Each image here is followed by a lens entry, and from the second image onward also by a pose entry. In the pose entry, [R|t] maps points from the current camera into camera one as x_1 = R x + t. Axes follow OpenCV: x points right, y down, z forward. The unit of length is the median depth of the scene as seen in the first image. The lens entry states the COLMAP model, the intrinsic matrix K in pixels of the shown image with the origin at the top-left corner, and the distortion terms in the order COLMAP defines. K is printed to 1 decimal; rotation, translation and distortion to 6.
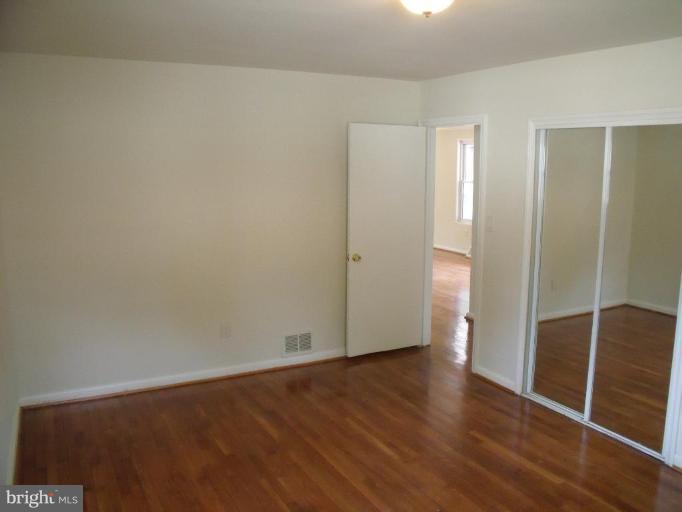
lens RADIAL K [[589.6, 0, 350.5], [0, 589.6, 252.9], [0, 0, 1]] dist [-0.180761, 0.154733]
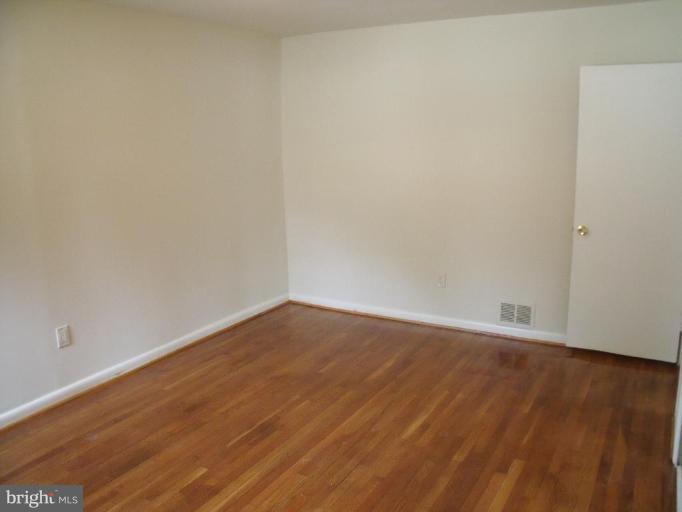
lens RADIAL K [[589.6, 0, 350.5], [0, 589.6, 252.9], [0, 0, 1]] dist [-0.180761, 0.154733]
pose [[0.503518, 0.167826, -0.847528, 0.703614], [-0.101844, 0.985643, 0.134670, -0.048276], [0.857961, 0.018507, 0.513381, 0.400899]]
